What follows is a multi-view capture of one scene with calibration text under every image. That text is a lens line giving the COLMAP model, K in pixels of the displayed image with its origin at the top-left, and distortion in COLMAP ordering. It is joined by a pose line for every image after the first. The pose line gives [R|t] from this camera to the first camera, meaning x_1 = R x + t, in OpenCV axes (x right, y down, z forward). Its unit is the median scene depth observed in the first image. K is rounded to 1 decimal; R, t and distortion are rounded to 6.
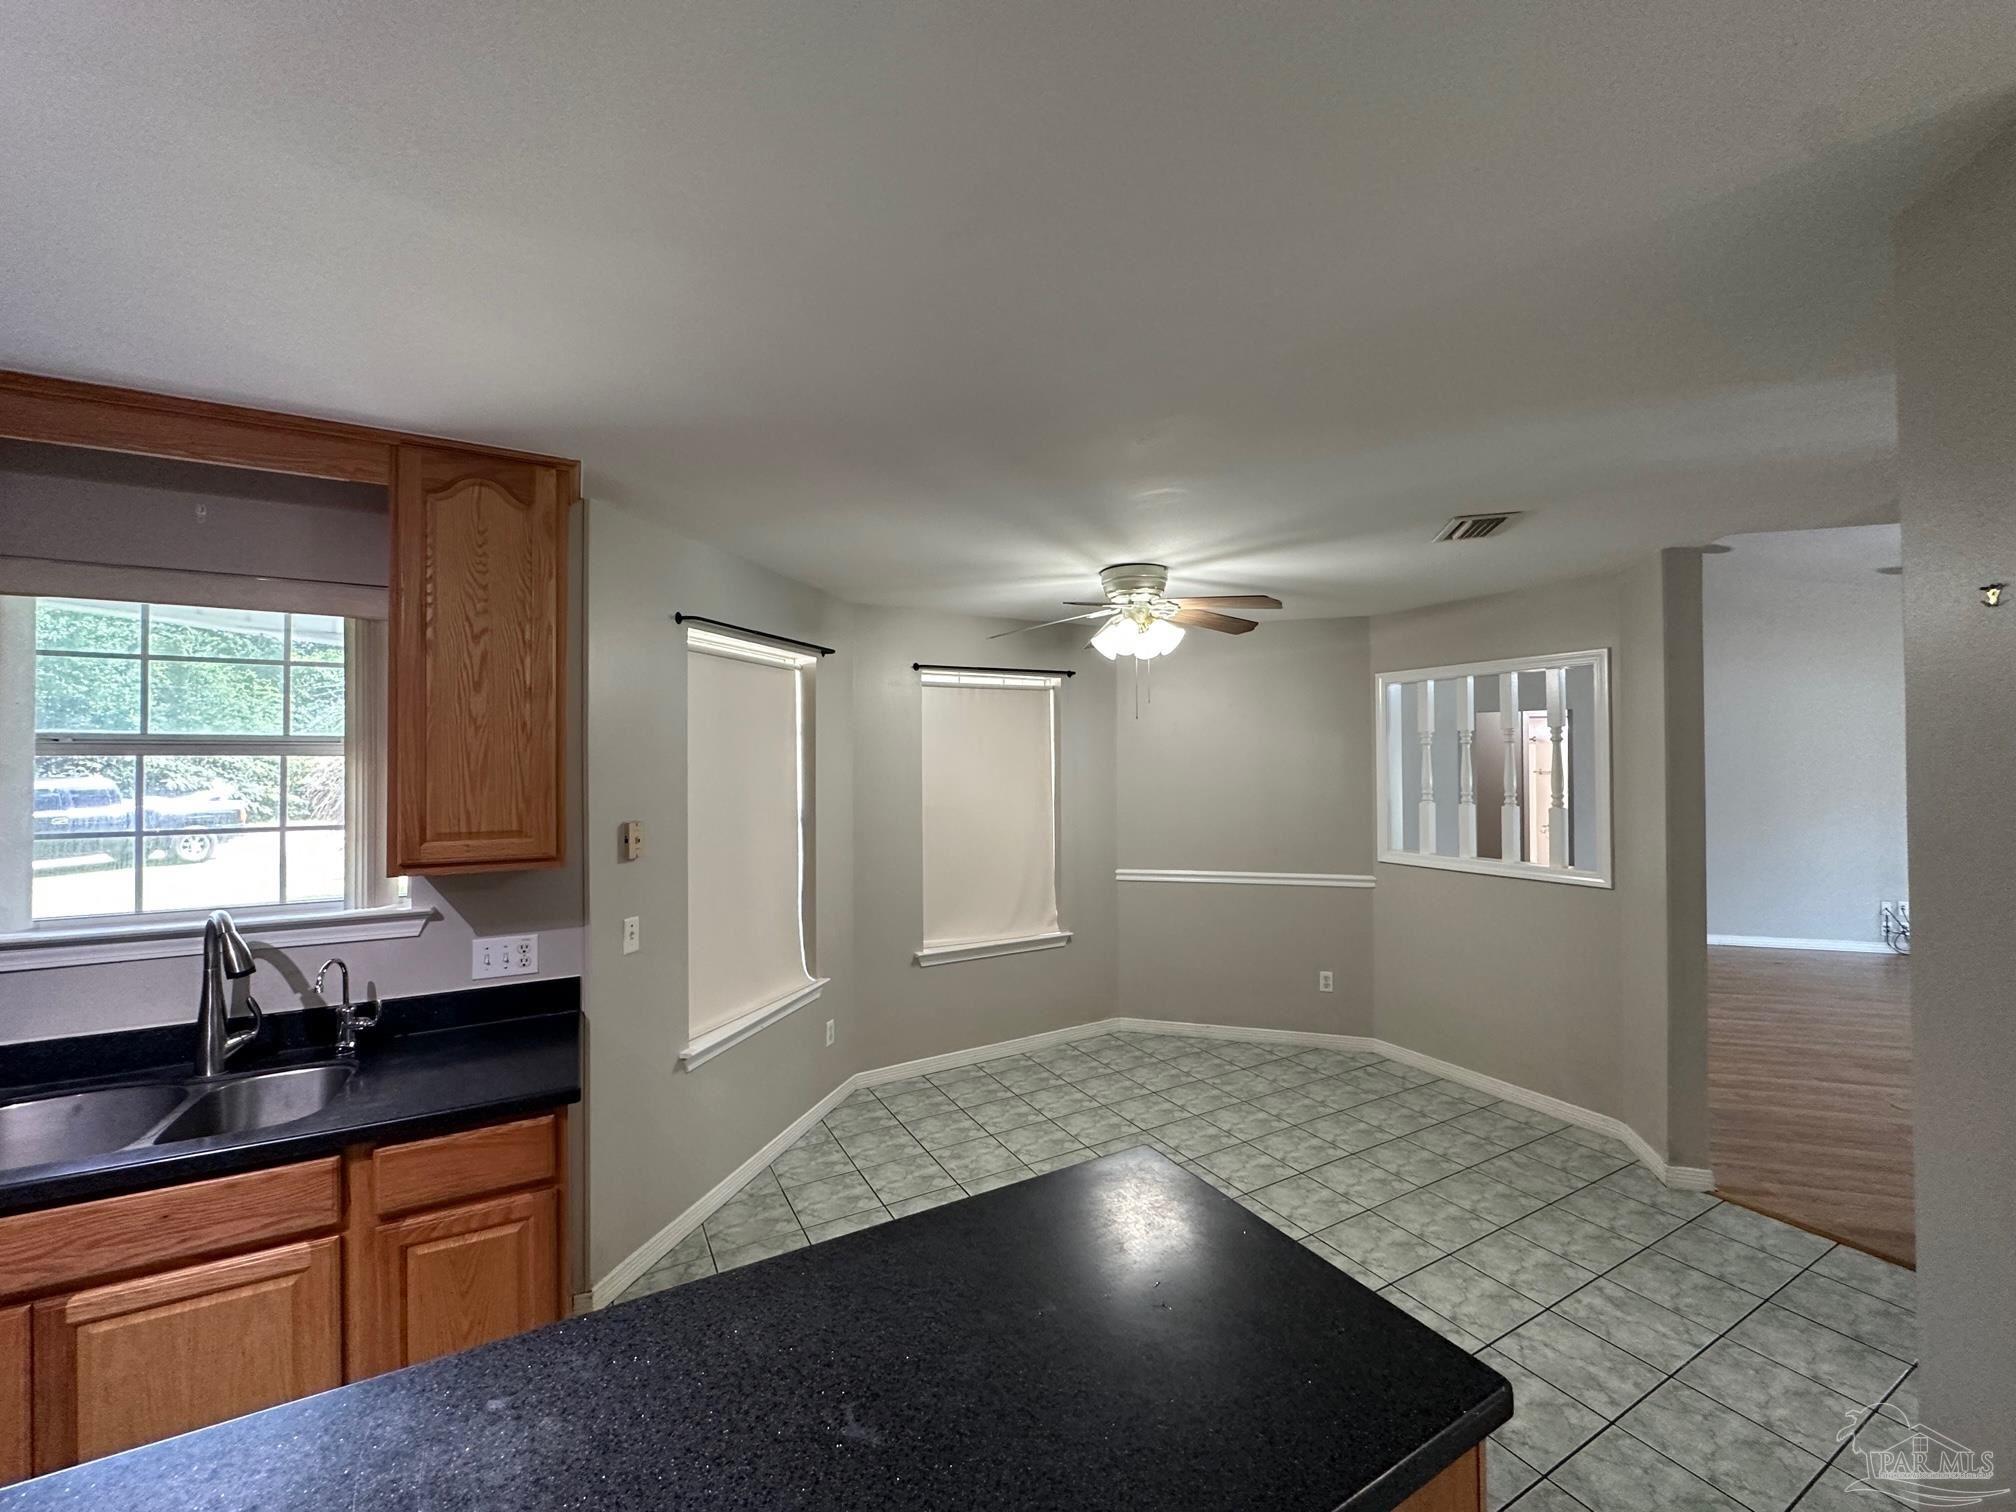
lens RADIAL K [[803.5, 0, 1006.5], [0, 803.5, 753.0], [0, 0, 1]] dist [-0.002628, 0.000033]
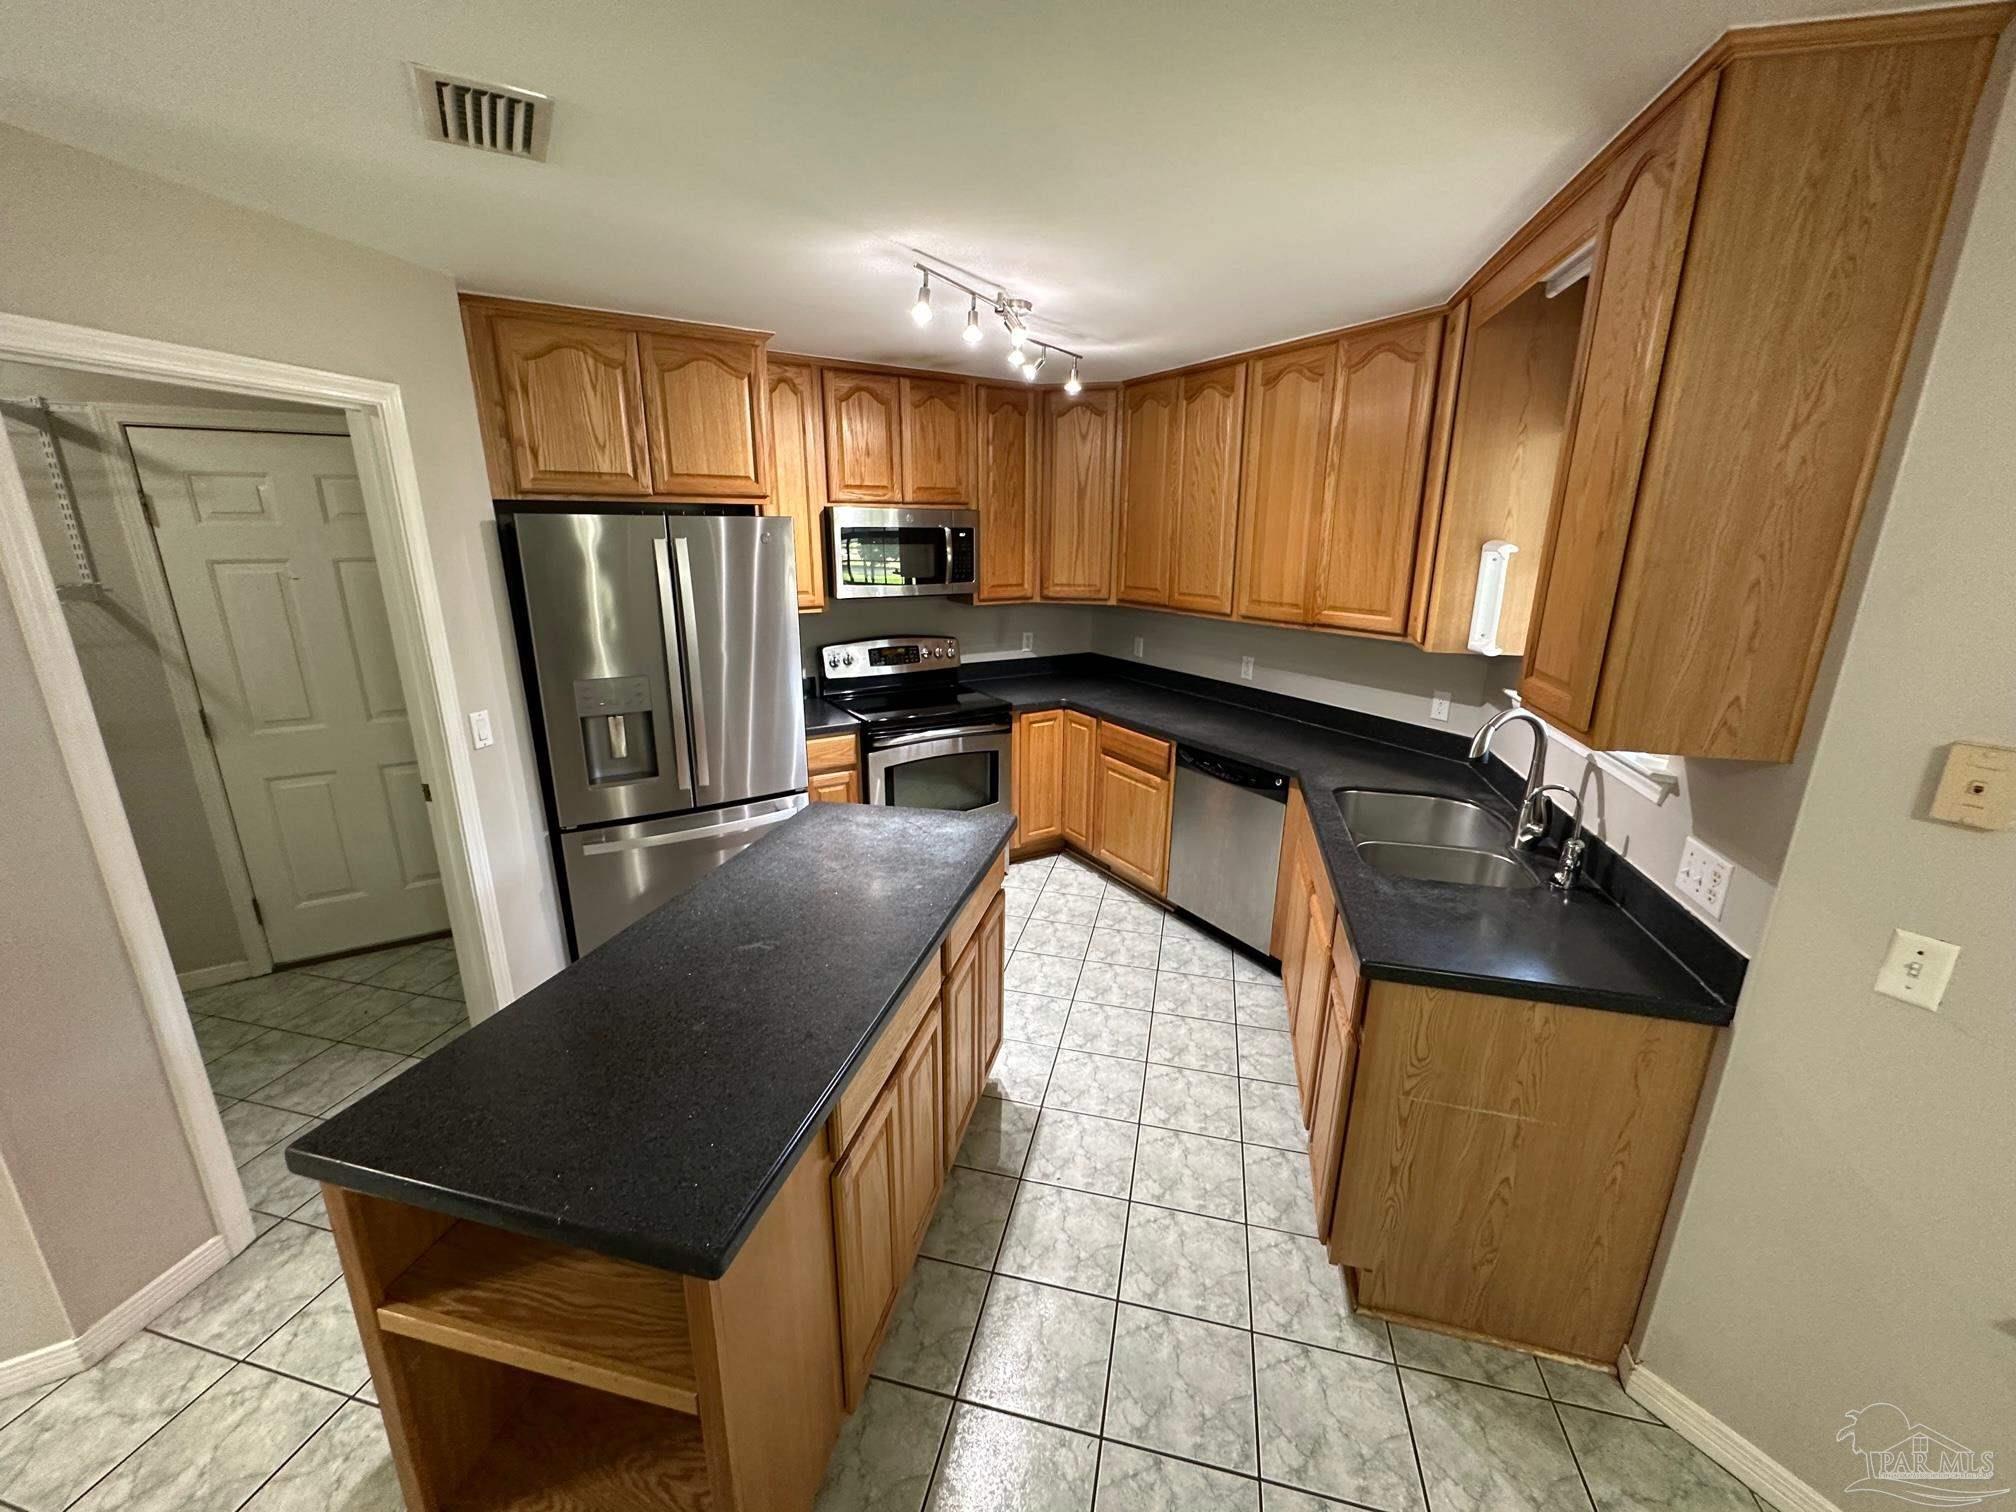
lens RADIAL K [[803.5, 0, 1008.9], [0, 803.5, 754.8], [0, 0, 1]] dist [-0.002628, 0.000033]
pose [[-0.669716, 0.203487, -0.714195, 0.252745], [0.003414, 0.962559, 0.271049, -0.038712], [0.742610, 0.179088, -0.645336, 0.971083]]
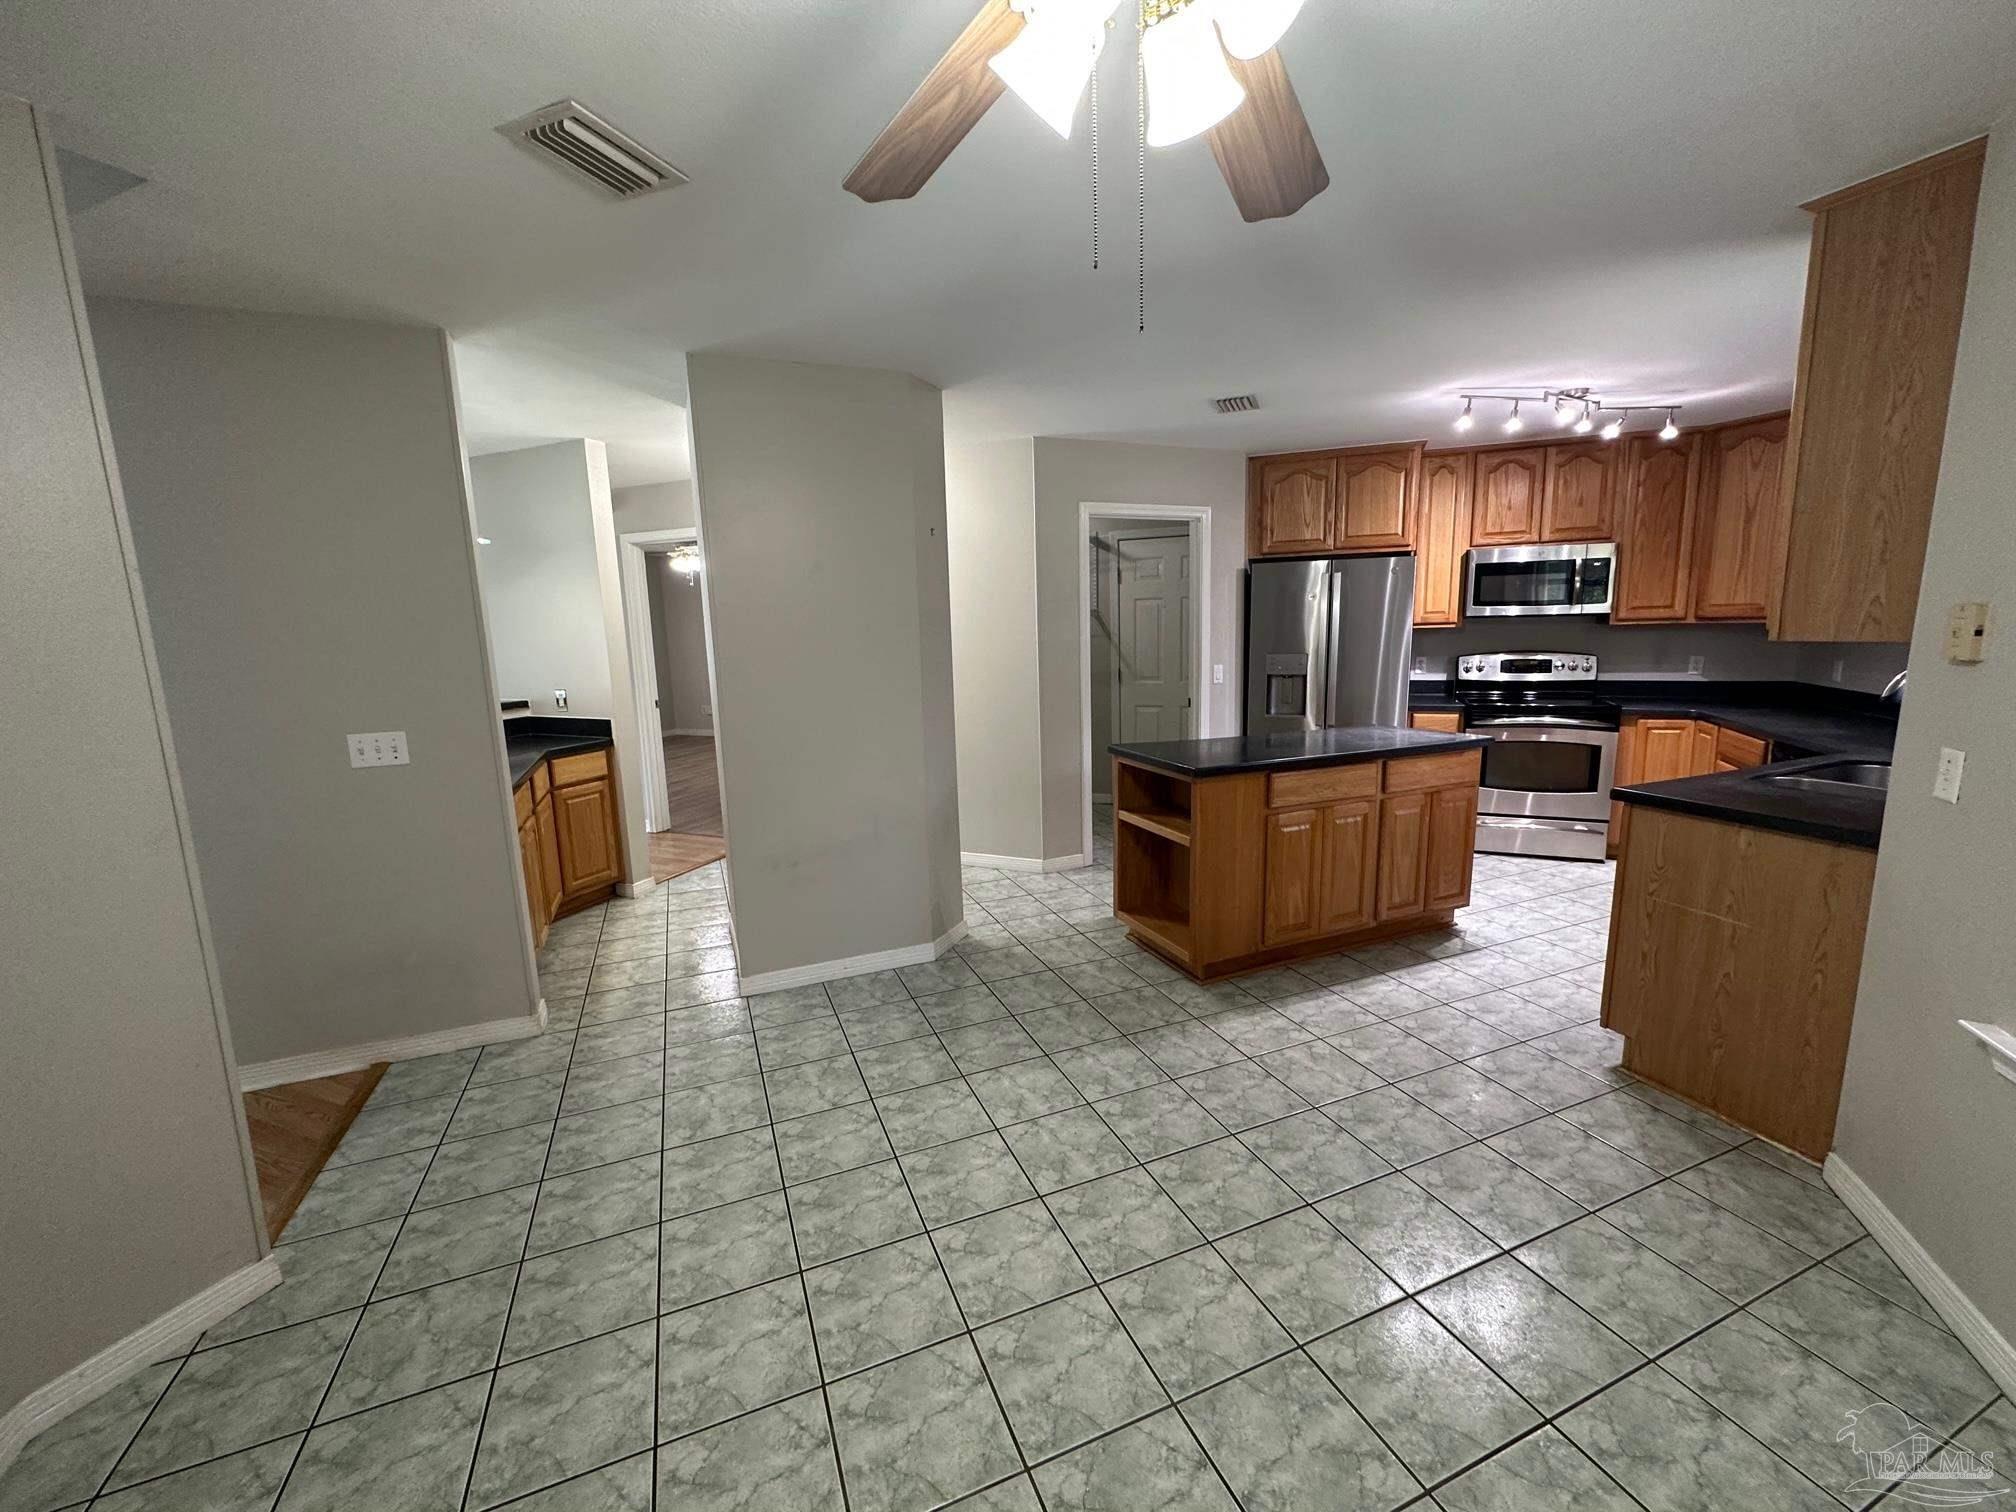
lens RADIAL K [[803.5, 0, 1008.4], [0, 803.5, 754.0], [0, 0, 1]] dist [-0.002628, 0.000033]
pose [[-0.994000, 0.015054, 0.108335, 0.287349], [0.031616, 0.987746, 0.152831, 0.199746], [-0.104707, 0.155340, -0.982296, 2.739305]]
